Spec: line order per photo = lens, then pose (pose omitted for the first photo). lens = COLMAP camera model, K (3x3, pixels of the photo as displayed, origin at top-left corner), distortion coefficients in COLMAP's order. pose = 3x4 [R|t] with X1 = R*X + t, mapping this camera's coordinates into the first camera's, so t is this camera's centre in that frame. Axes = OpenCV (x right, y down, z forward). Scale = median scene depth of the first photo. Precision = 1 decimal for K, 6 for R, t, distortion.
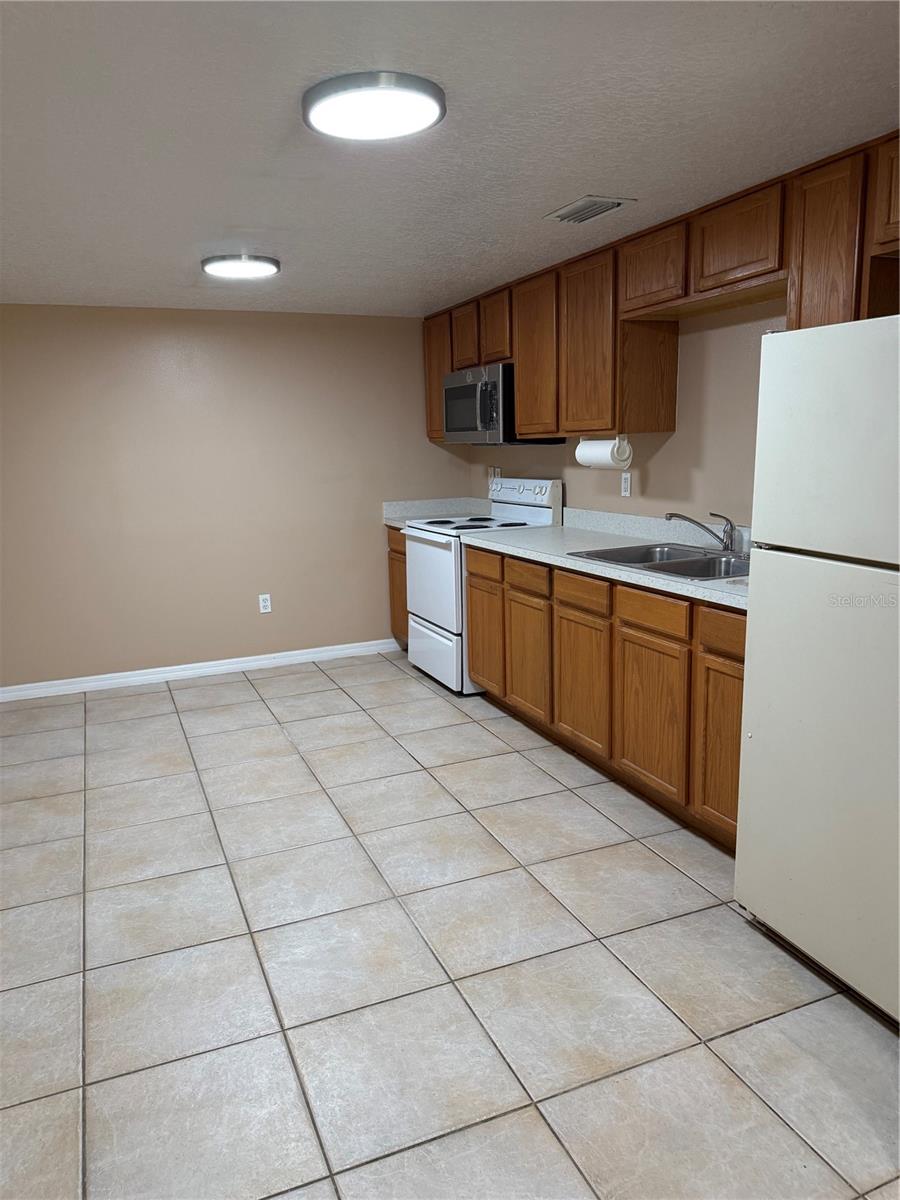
lens RADIAL K [[835.0, 0, 449.9], [0, 835.0, 606.2], [0, 0, 1]] dist [0.160213, -0.289226]
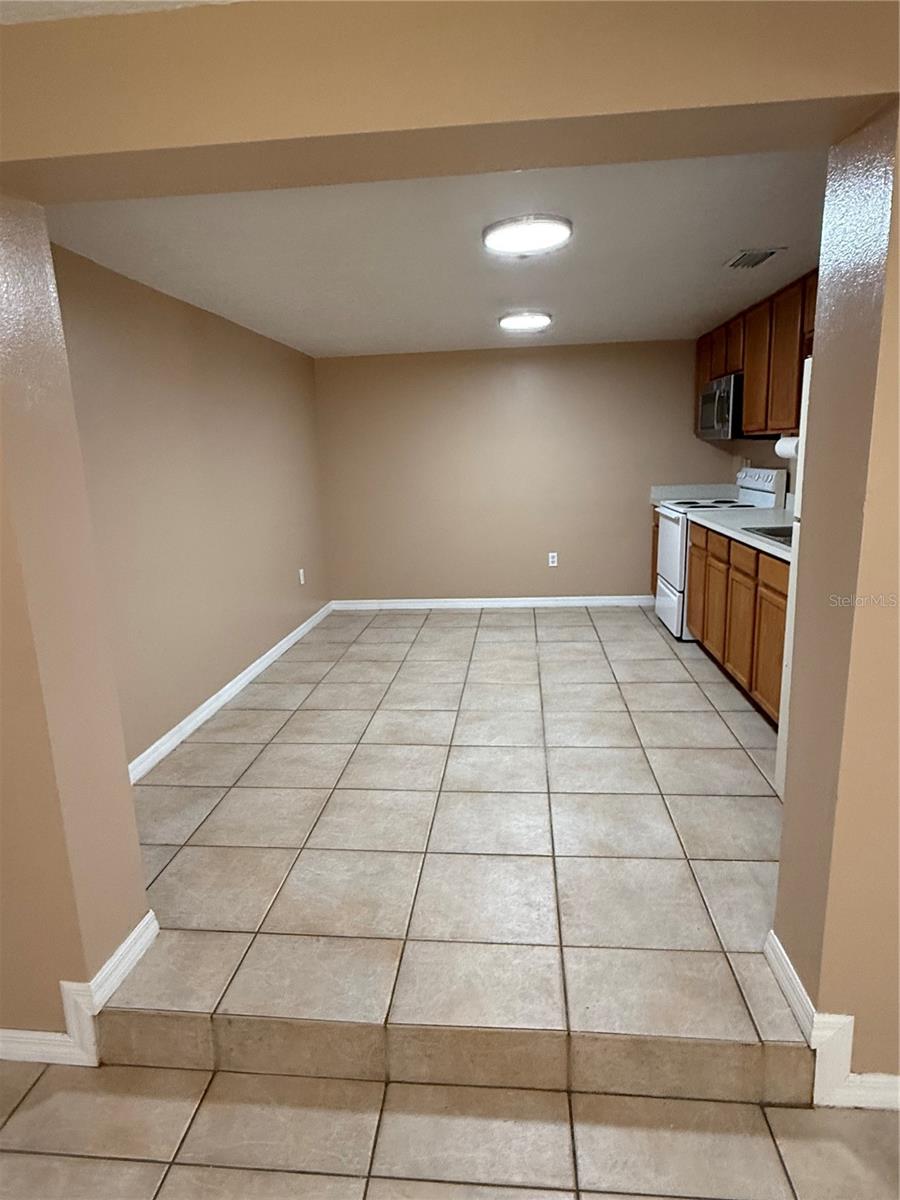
lens RADIAL K [[705.1, 0, 450.0], [0, 705.1, 600.0], [0, 0, 1]] dist [0.023121, -0.026523]
pose [[0.884129, 0.096260, -0.457220, 0.225454], [-0.081157, 0.995312, 0.052614, 0.021770], [0.460141, -0.009412, 0.887796, -0.125422]]
